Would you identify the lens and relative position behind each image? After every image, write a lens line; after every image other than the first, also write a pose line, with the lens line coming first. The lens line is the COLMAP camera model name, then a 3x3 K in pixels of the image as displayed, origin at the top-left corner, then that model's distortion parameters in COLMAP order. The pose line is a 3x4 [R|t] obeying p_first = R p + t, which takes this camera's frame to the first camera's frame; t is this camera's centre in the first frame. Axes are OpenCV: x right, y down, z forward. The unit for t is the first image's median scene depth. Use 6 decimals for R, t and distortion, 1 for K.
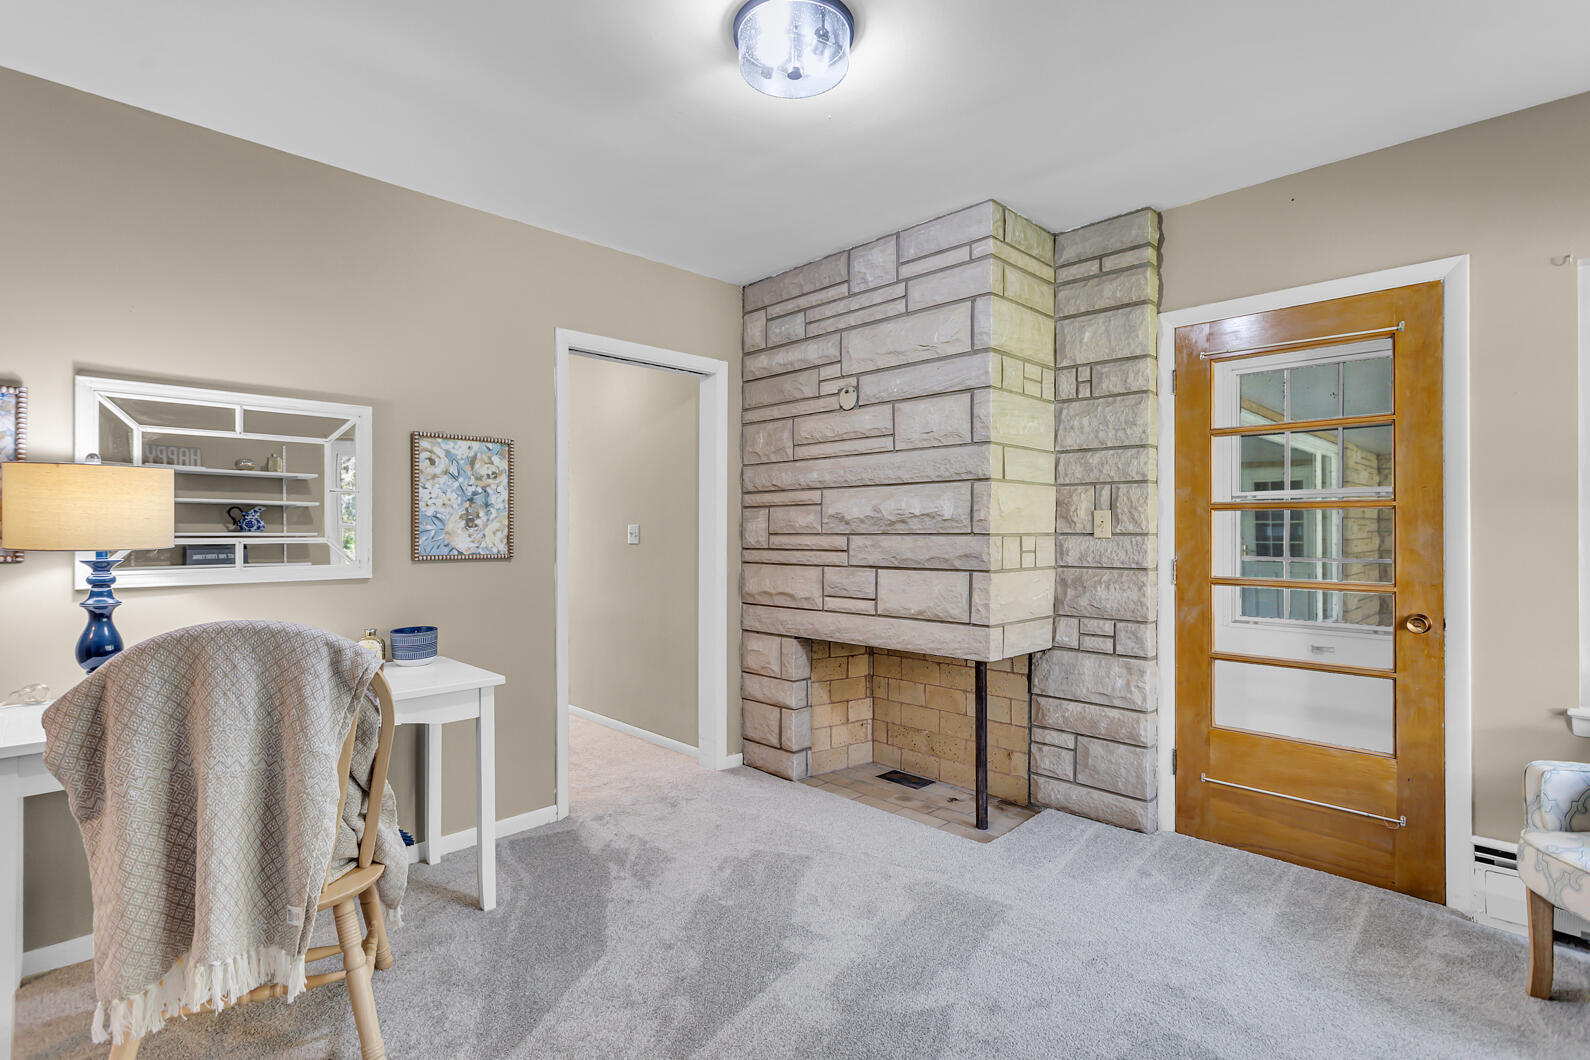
lens RADIAL K [[763.3, 0, 798.6], [0, 763.3, 531.4], [0, 0, 1]] dist [0.004465, 0.001228]
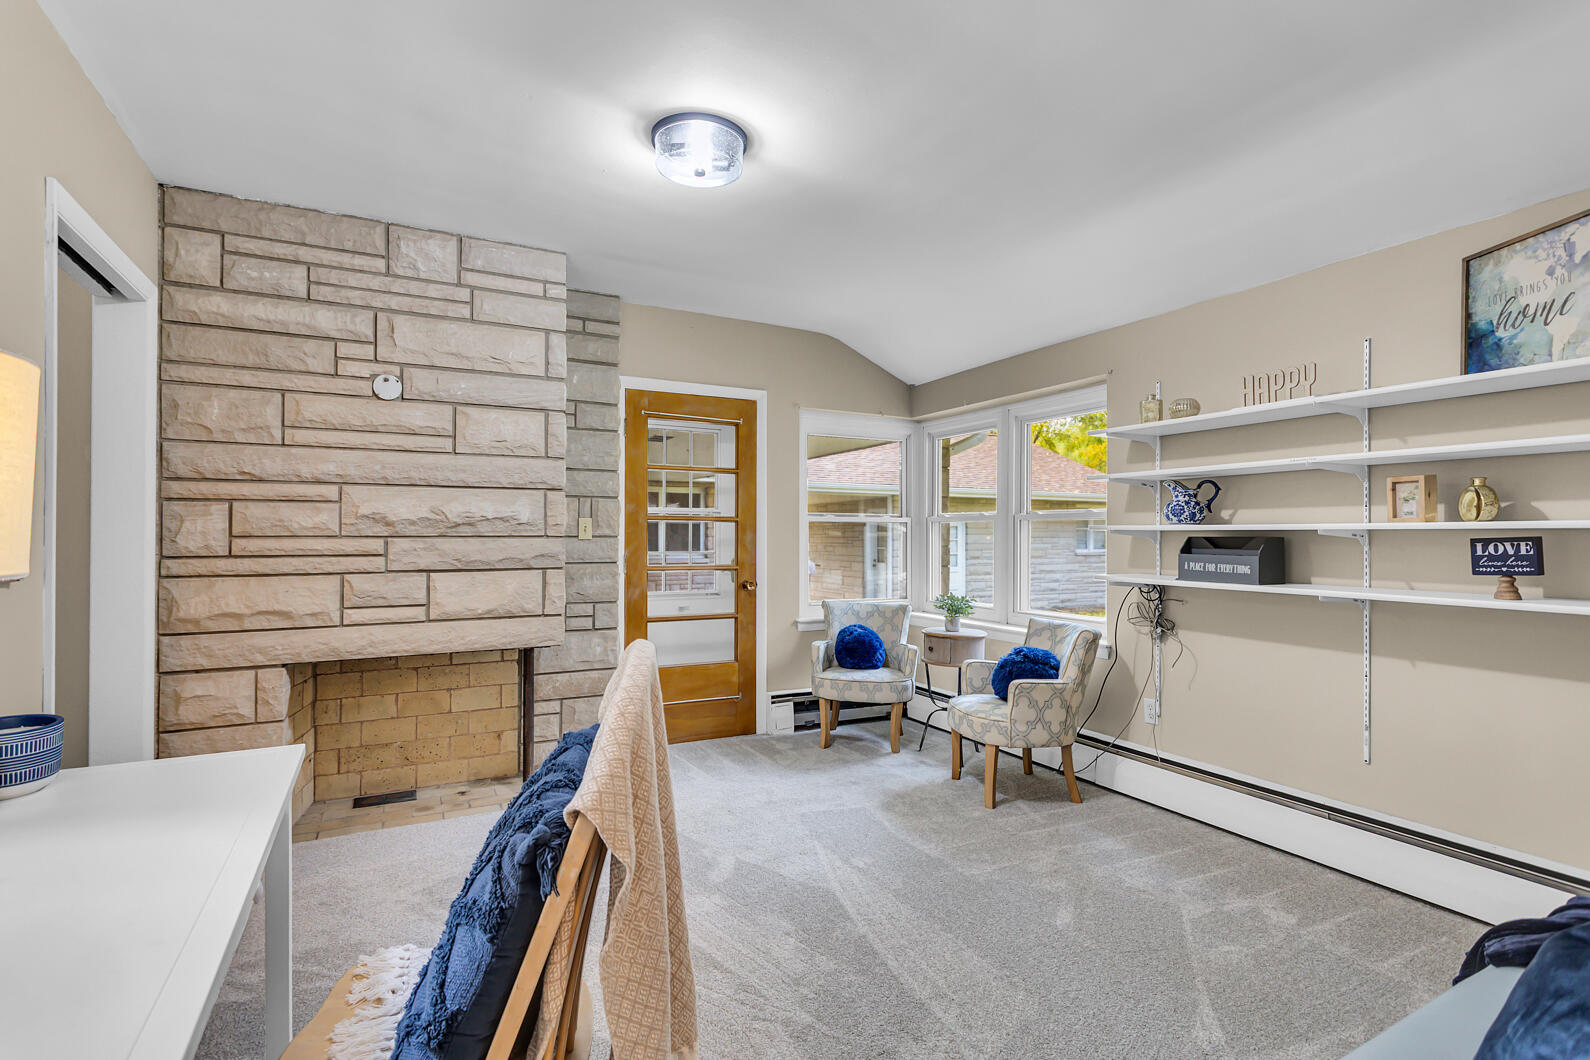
lens RADIAL K [[763.3, 0, 801.3], [0, 763.3, 536.6], [0, 0, 1]] dist [0.004465, 0.001228]
pose [[0.277677, -0.000190, 0.960674, -0.753632], [-0.002637, 0.999996, 0.000960, 0.001633], [-0.960671, -0.002800, 0.277675, 0.306708]]
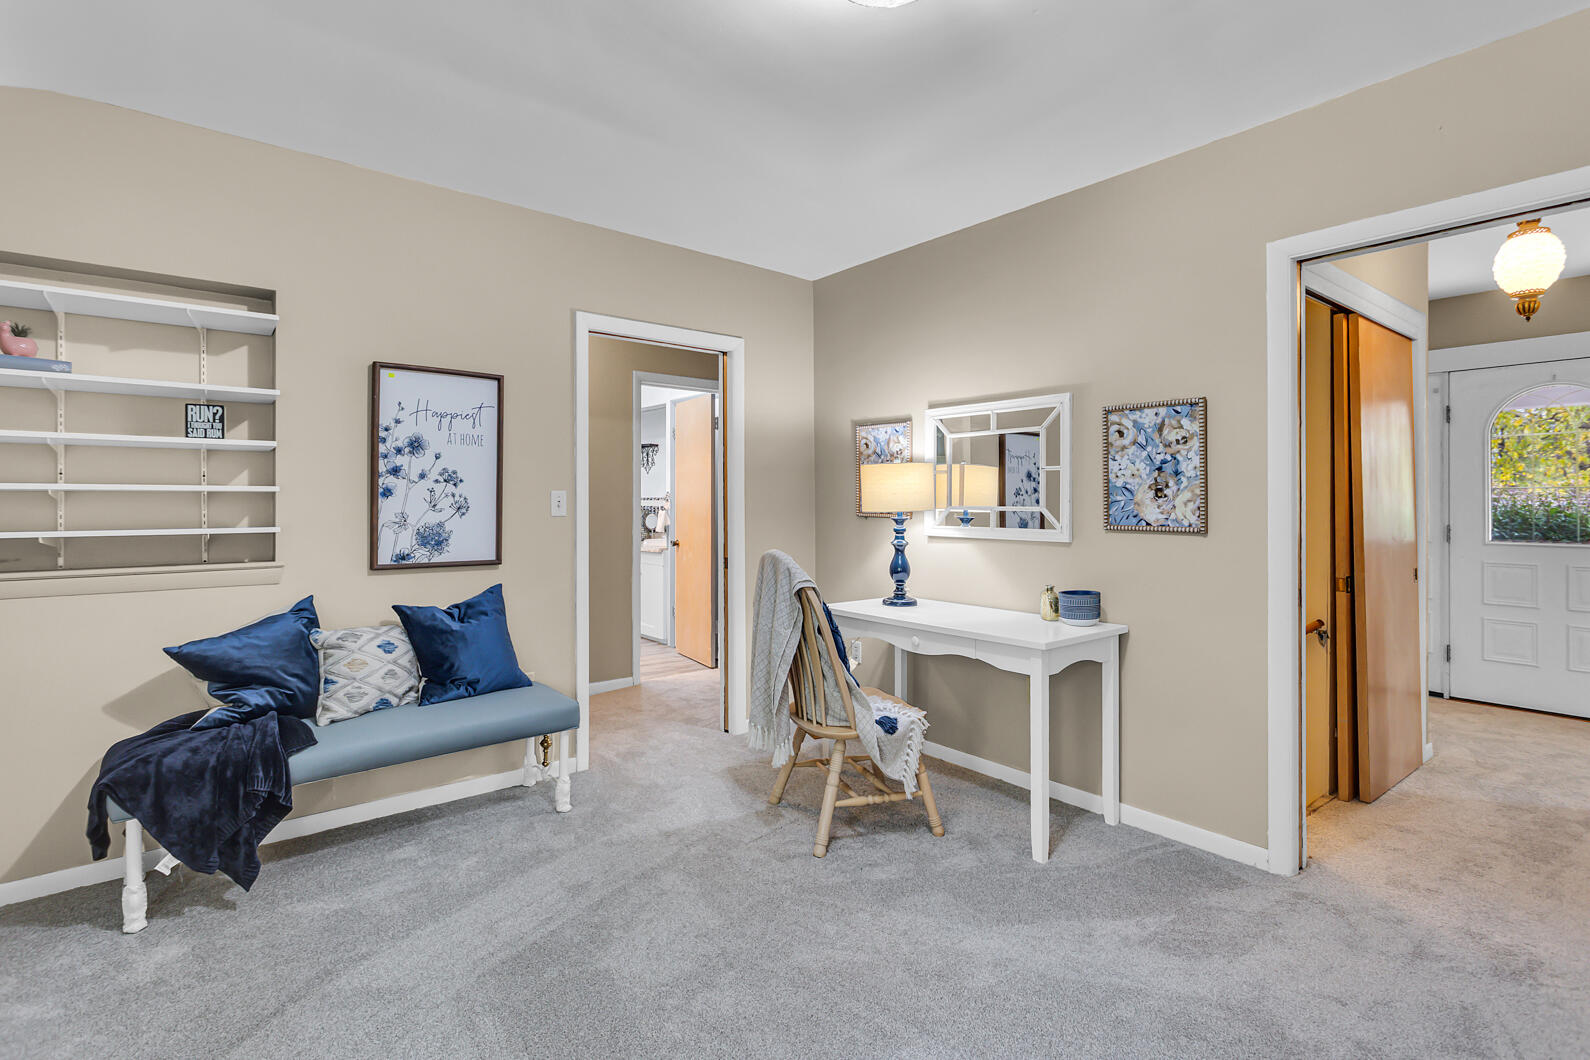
lens RADIAL K [[763.3, 0, 774.2], [0, 763.3, 497.6], [0, 0, 1]] dist [0.004465, 0.001228]
pose [[-0.120218, -0.004001, -0.992739, 0.554917], [-0.001548, 0.999991, -0.003843, -0.001019], [0.992746, 0.001075, -0.120223, 0.620817]]
